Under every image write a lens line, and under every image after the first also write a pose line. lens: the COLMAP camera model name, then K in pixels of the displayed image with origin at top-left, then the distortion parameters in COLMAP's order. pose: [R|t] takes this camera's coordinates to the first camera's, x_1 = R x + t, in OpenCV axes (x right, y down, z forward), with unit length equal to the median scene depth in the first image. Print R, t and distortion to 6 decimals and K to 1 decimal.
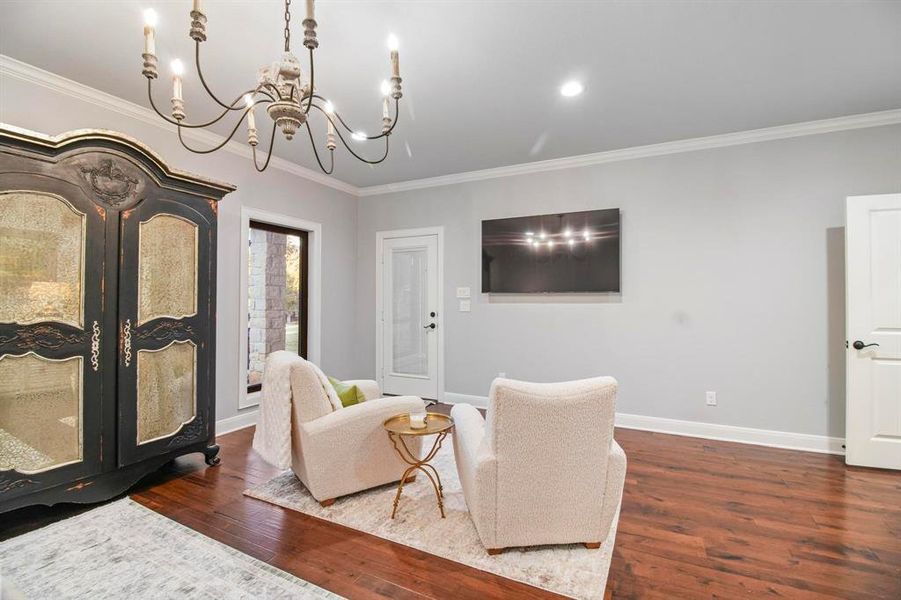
lens RADIAL K [[403.5, 0, 454.9], [0, 403.5, 288.7], [0, 0, 1]] dist [-0.001267, -0.011795]
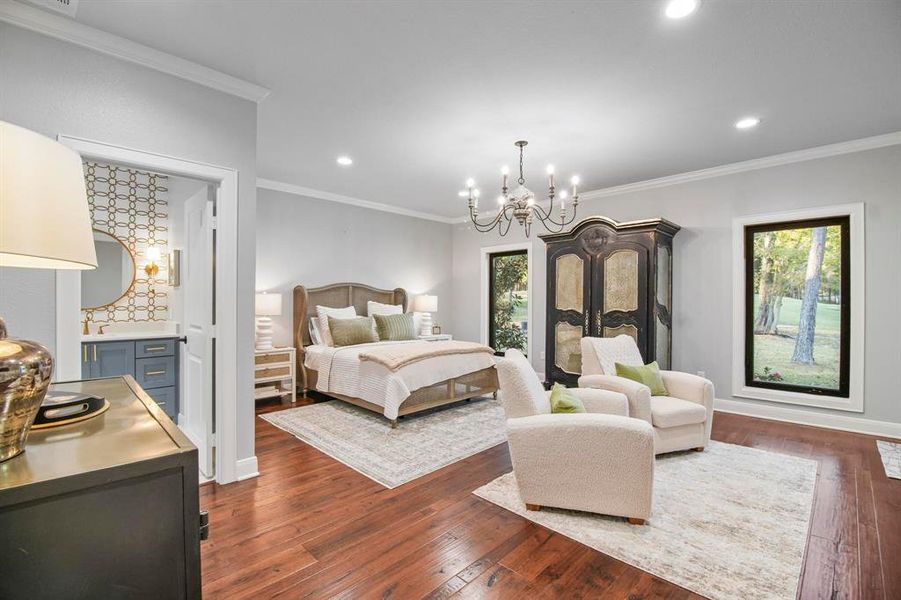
lens RADIAL K [[406.7, 0, 452.4], [0, 406.7, 302.7], [0, 0, 1]] dist [0.001089, -0.011760]
pose [[-0.317142, 0.001509, -0.948377, 1.234029], [0.020793, 0.999769, -0.005363, 0.035857], [0.948150, -0.021420, -0.317101, 0.934207]]
